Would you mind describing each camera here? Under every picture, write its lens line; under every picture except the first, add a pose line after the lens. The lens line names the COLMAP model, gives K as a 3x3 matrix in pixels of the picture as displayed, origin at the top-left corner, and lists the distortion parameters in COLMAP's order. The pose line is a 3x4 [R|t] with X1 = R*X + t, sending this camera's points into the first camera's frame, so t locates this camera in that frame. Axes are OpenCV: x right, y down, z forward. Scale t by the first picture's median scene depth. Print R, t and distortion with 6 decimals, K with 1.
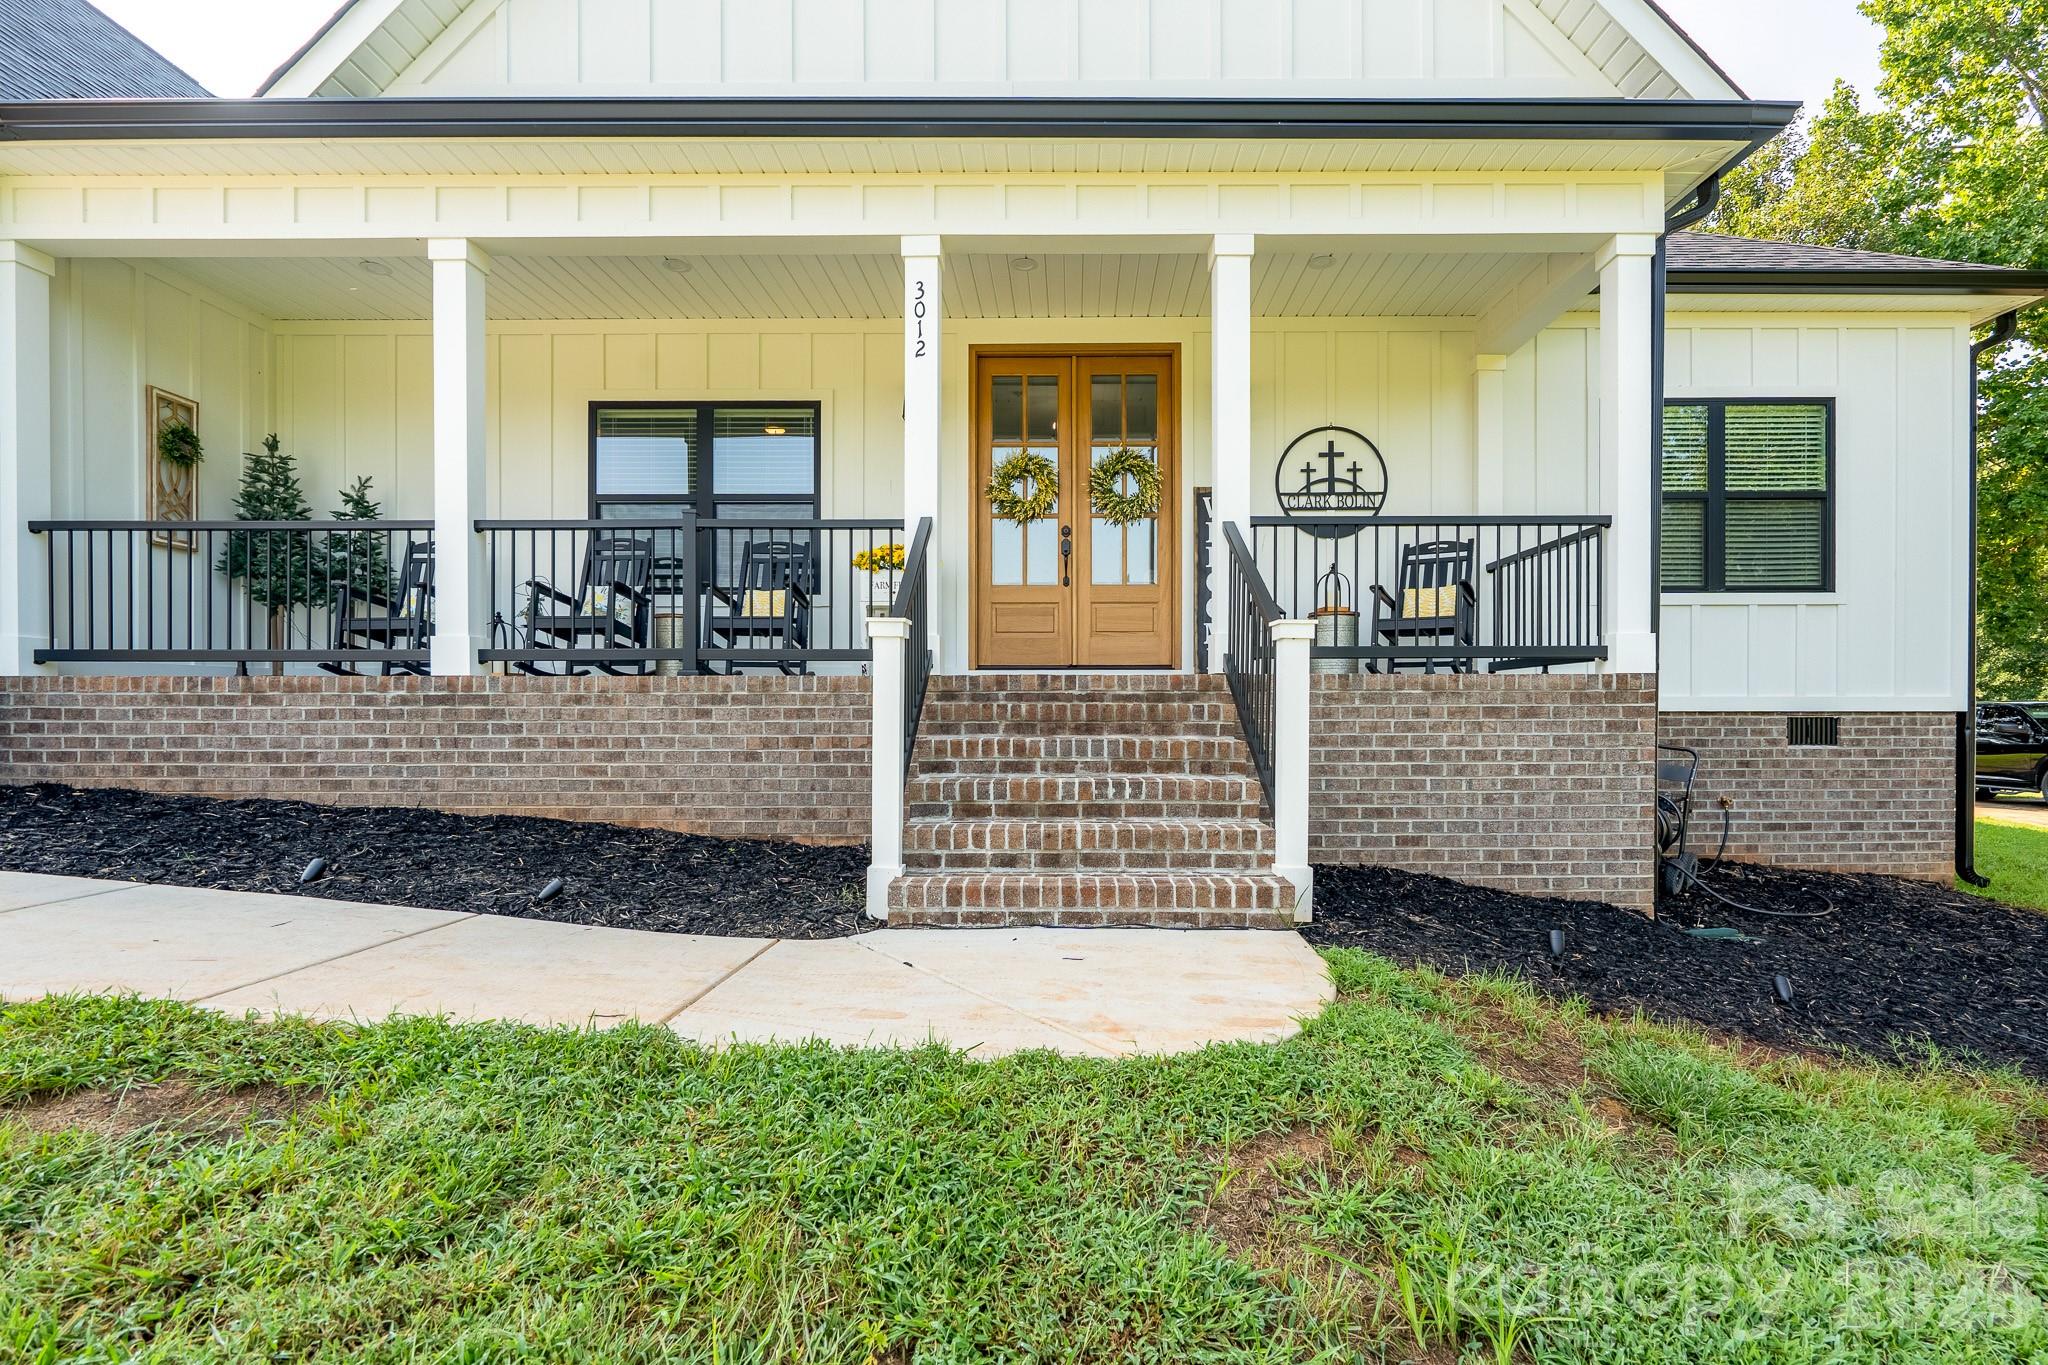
lens RADIAL K [[949.0, 0, 1052.5], [0, 949.0, 719.6], [0, 0, 1]] dist [-0.003281, -0.000066]
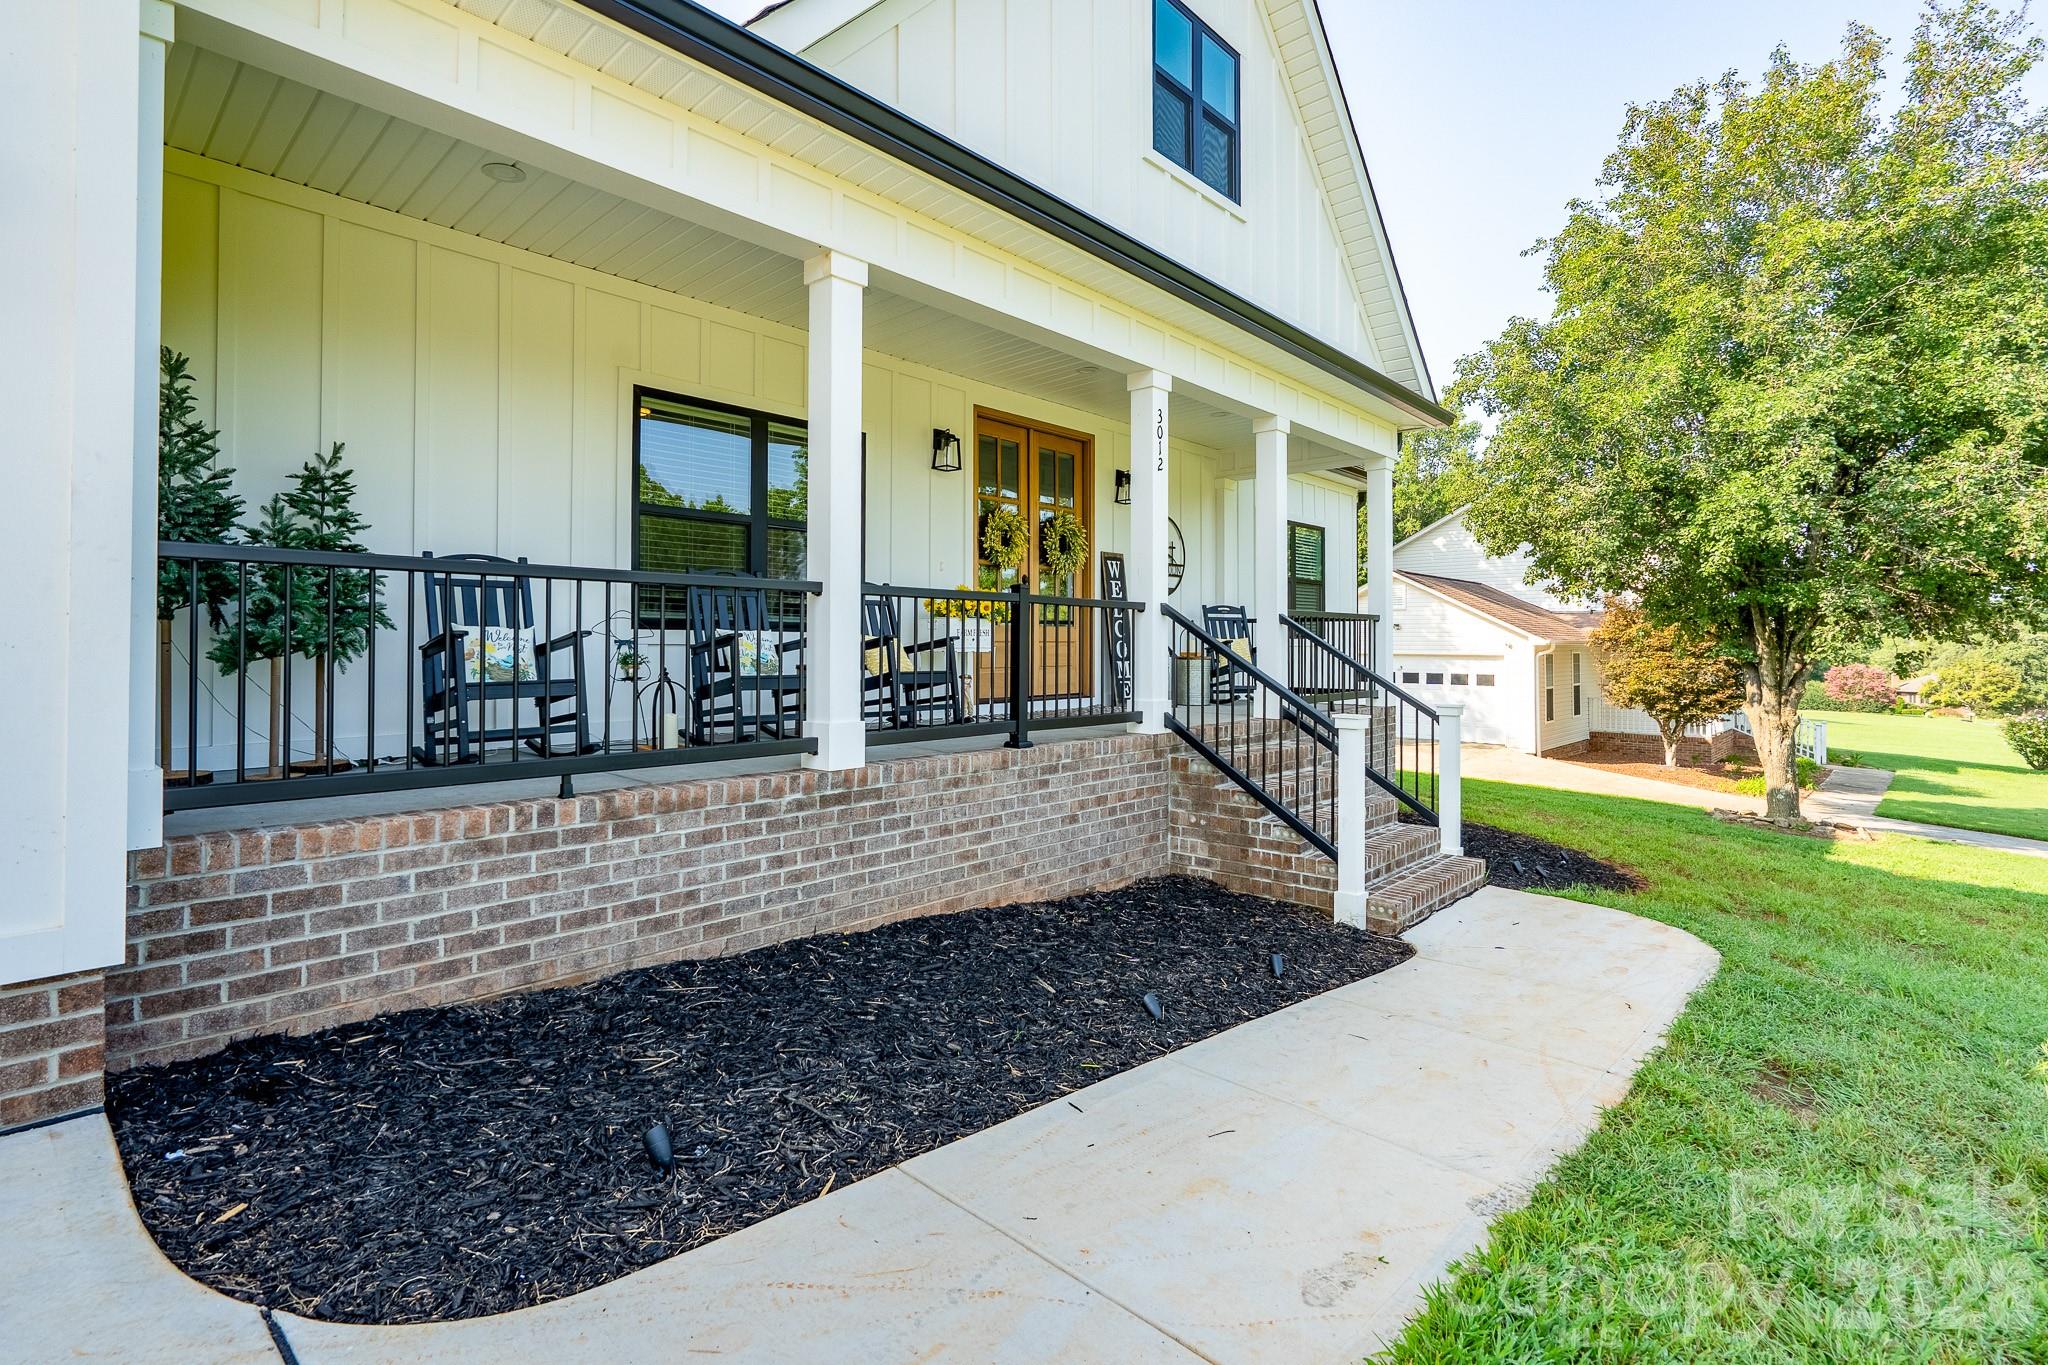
lens RADIAL K [[949.0, 0, 972.9], [0, 949.0, 635.4], [0, 0, 1]] dist [-0.003281, -0.000066]
pose [[0.693062, 0.010007, 0.720809, -1.163940], [0.001794, 0.999877, -0.015607, -0.151673], [-0.720876, 0.012109, 0.692958, 0.330331]]
